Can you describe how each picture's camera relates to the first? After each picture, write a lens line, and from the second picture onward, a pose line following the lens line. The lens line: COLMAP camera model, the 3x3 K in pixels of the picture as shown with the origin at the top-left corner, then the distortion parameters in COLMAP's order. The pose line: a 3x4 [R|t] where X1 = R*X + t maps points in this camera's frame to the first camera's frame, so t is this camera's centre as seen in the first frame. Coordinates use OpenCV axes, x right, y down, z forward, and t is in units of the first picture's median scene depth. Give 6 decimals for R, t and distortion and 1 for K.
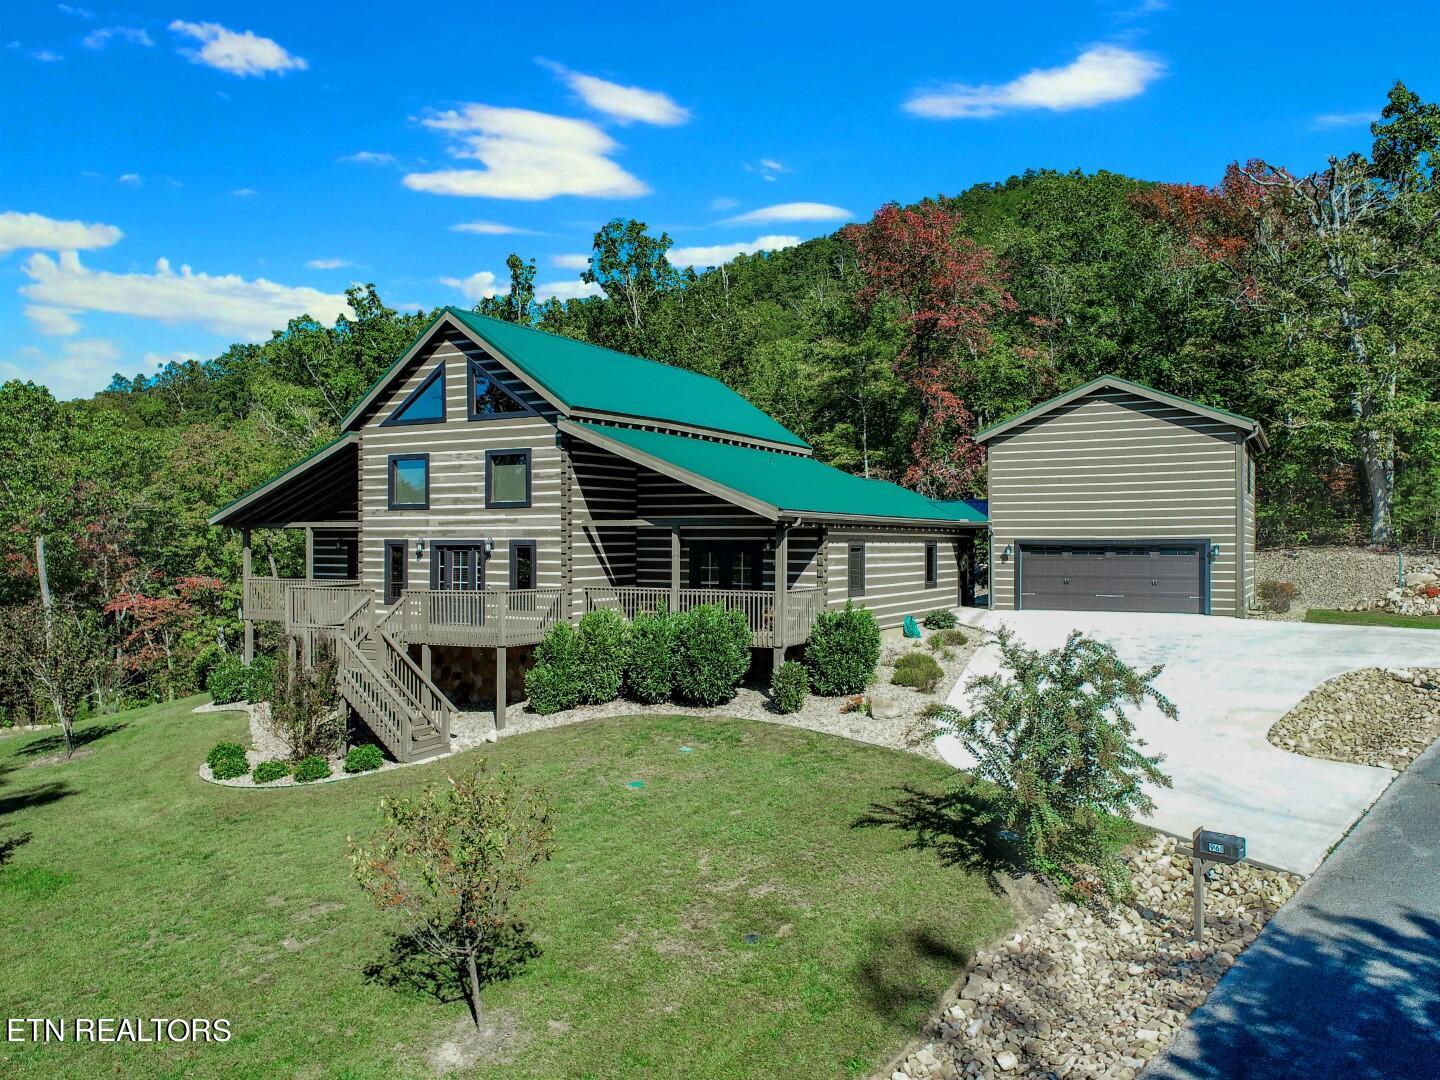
lens RADIAL K [[1113.5, 0, 720.0], [0, 1113.5, 540.0], [0, 0, 1]] dist [-0.005654, 0.004721]
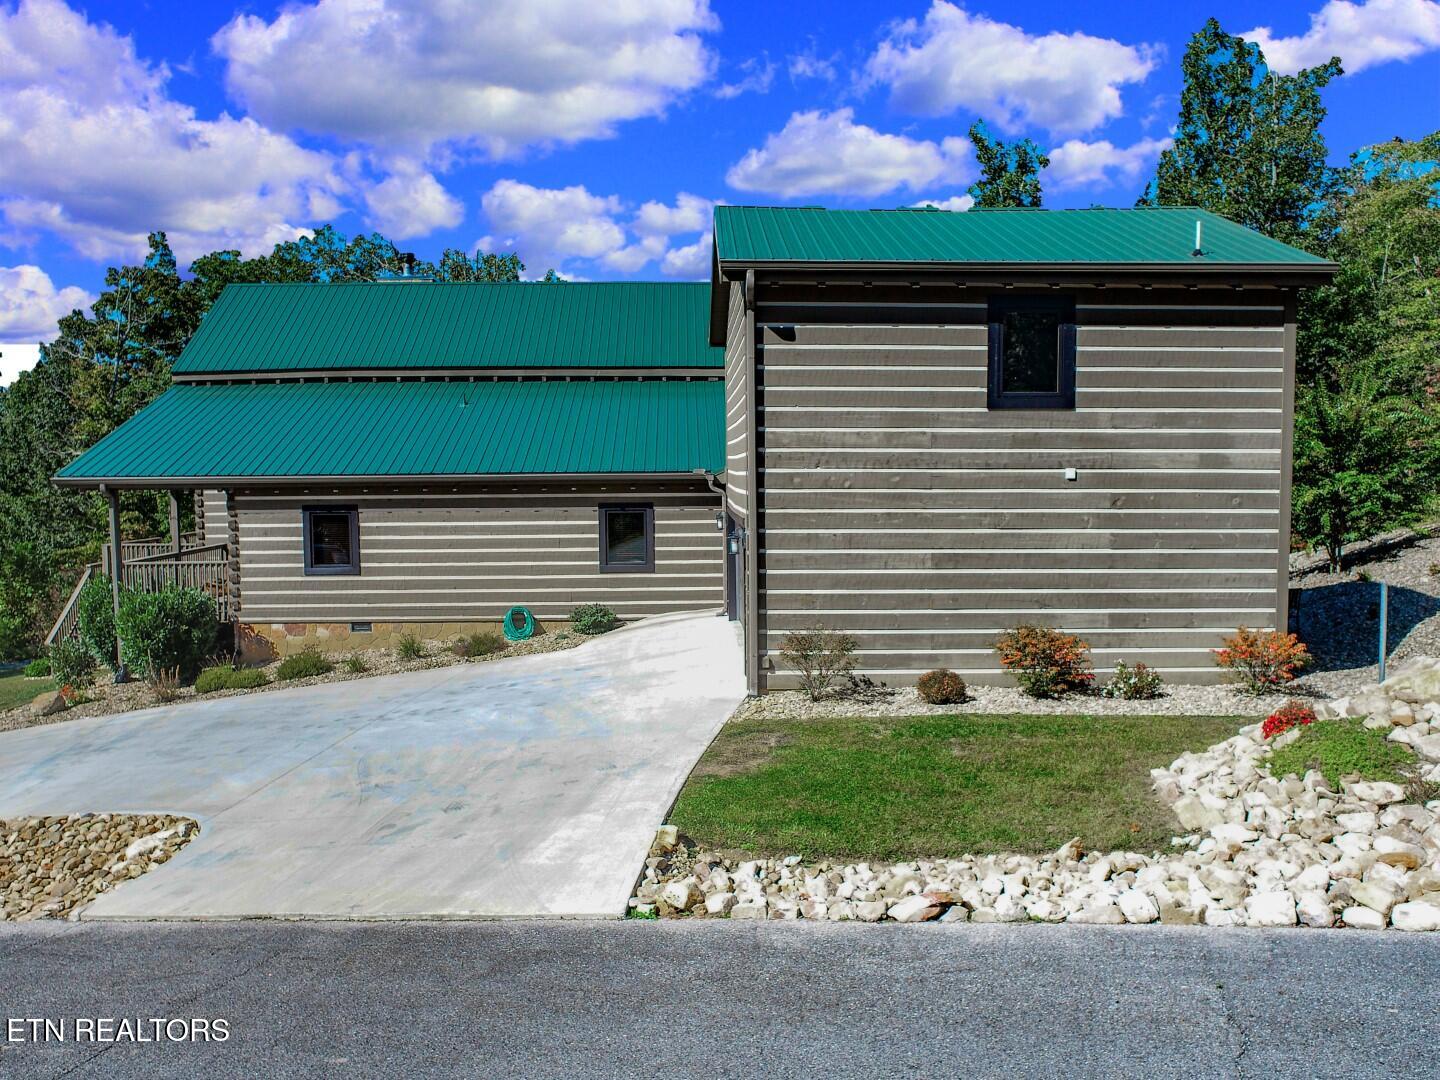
lens RADIAL K [[1113.5, 0, 720.0], [0, 1113.5, 540.0], [0, 0, 1]] dist [-0.005654, 0.004721]
pose [[0.498901, 0.056838, -0.864793, 0.959939], [0.011237, 0.997339, 0.072032, -0.029690], [0.866586, -0.045655, 0.496935, 0.851044]]
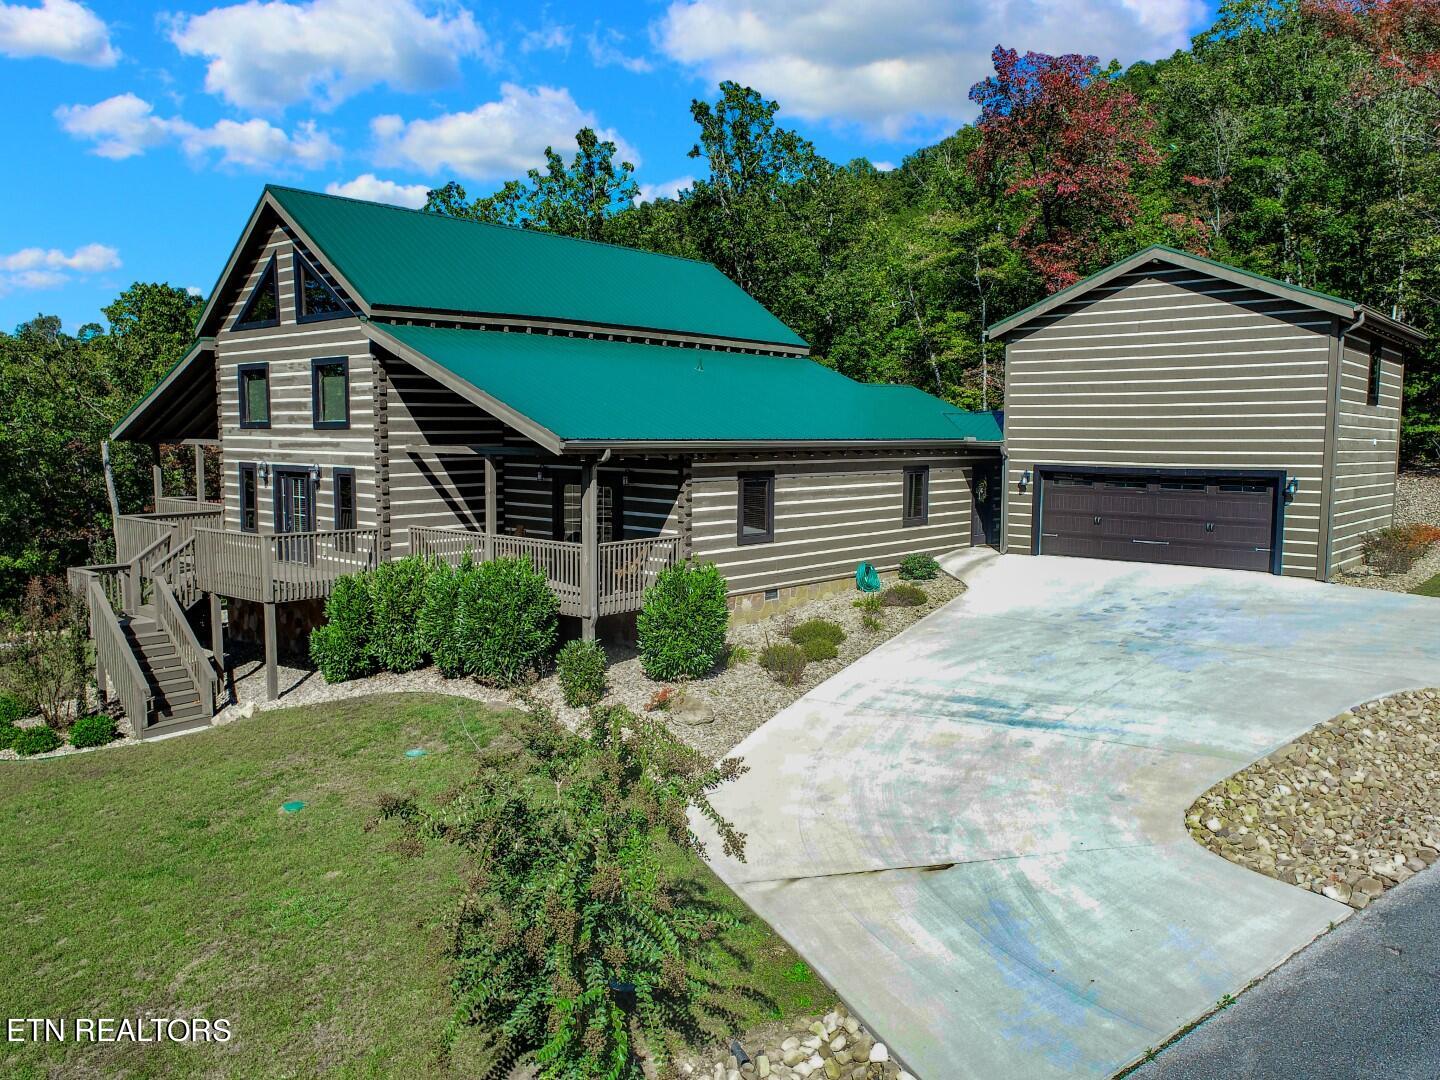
lens RADIAL K [[1098.1, 0, 720.0], [0, 1098.1, 540.0], [0, 0, 1]] dist [-0.002833, -0.001196]
pose [[0.975600, 0.027035, -0.217884, 0.266845], [-0.004951, 0.994846, 0.101273, -0.029896], [0.219499, -0.097723, 0.970706, 0.250091]]
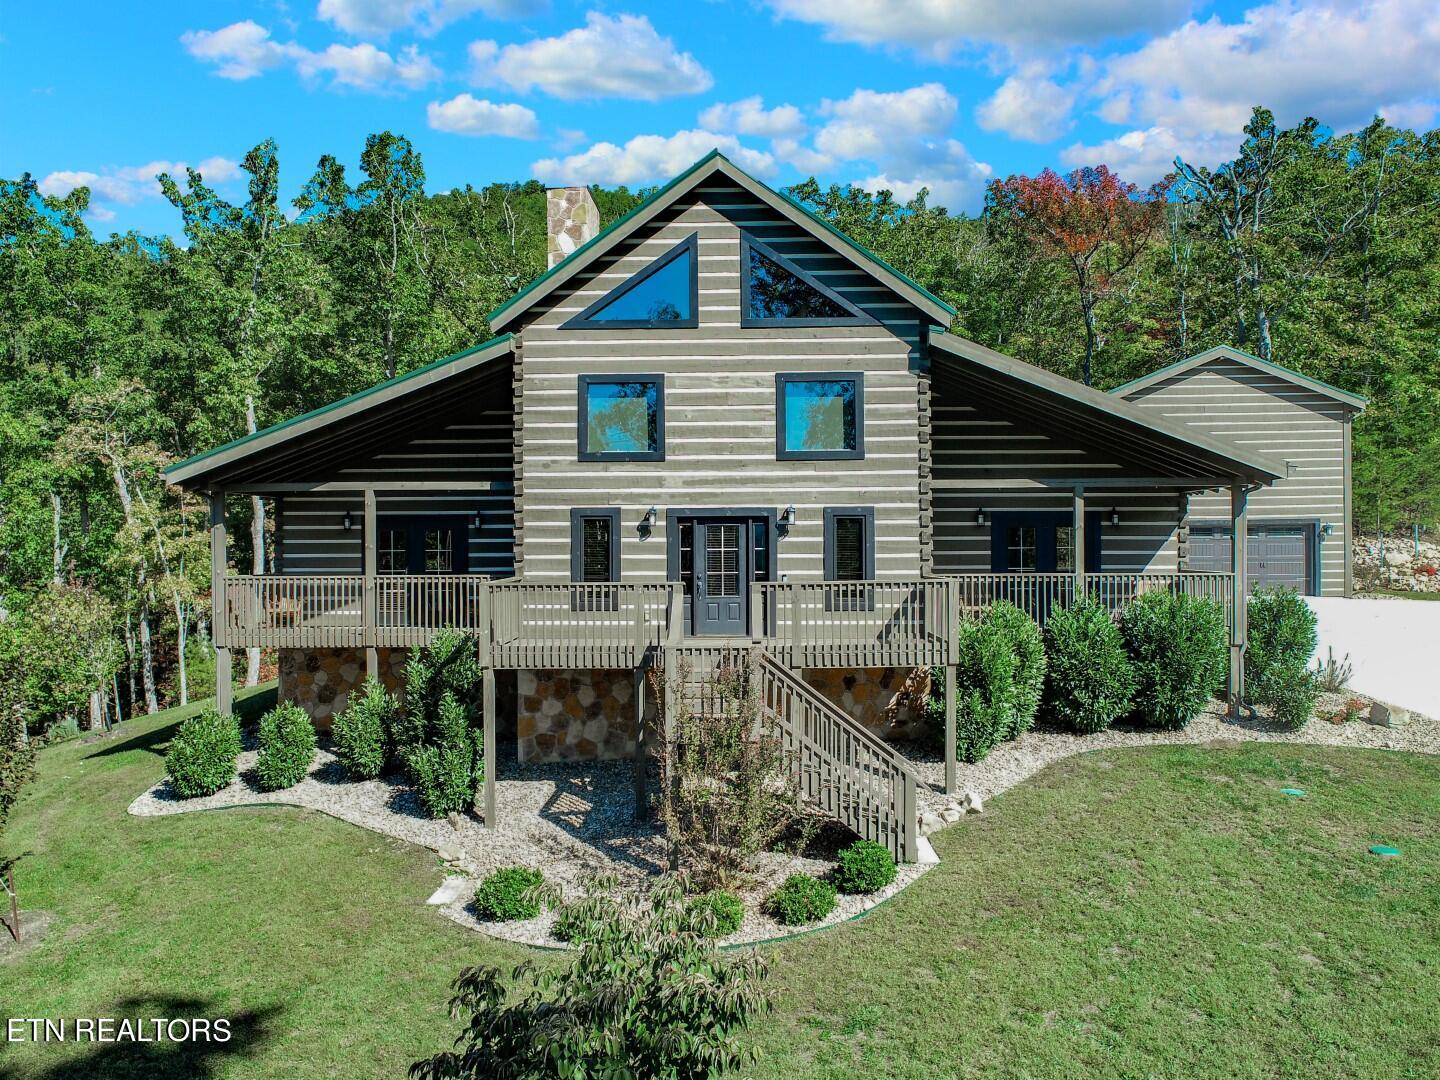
lens RADIAL K [[1113.5, 0, 720.0], [0, 1113.5, 540.0], [0, 0, 1]] dist [-0.005654, 0.004721]
pose [[0.888385, -0.002740, 0.459090, -0.537084], [0.005096, 0.999979, -0.003891, 0.021289], [-0.459070, 0.005796, 0.888381, 0.417070]]
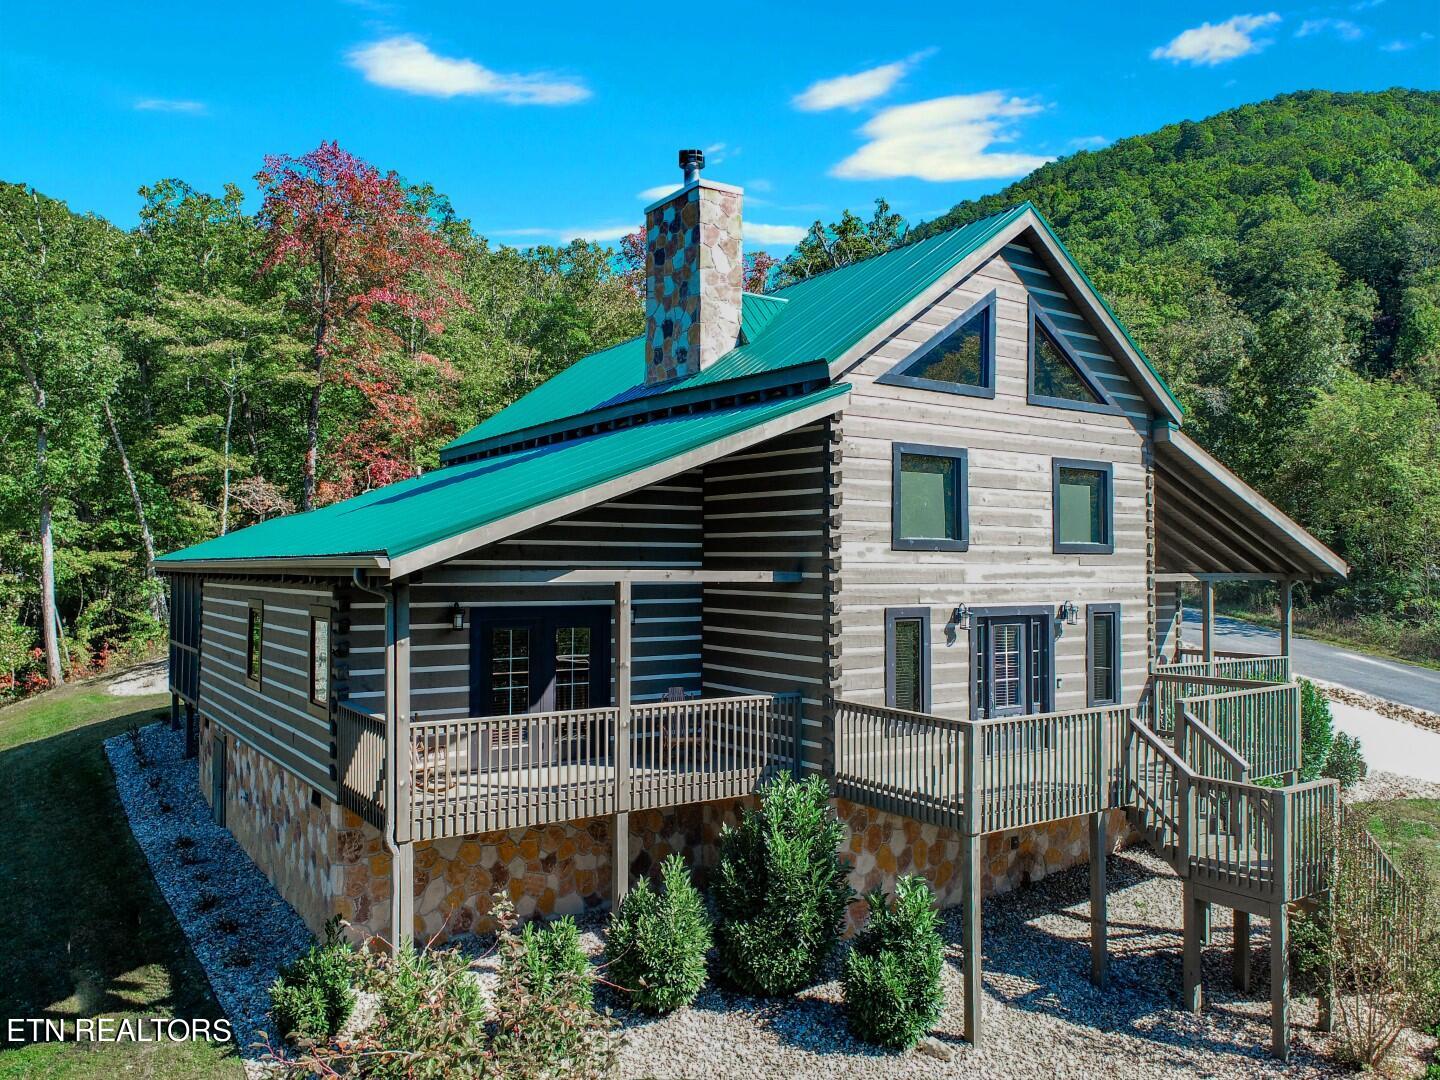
lens RADIAL K [[1098.1, 0, 720.0], [0, 1098.1, 540.0], [0, 0, 1]] dist [-0.002833, -0.001196]
pose [[0.447758, 0.025974, 0.893778, -0.810535], [-0.005857, 0.999642, -0.026116, -0.018629], [-0.894136, 0.006458, 0.447750, 0.879160]]
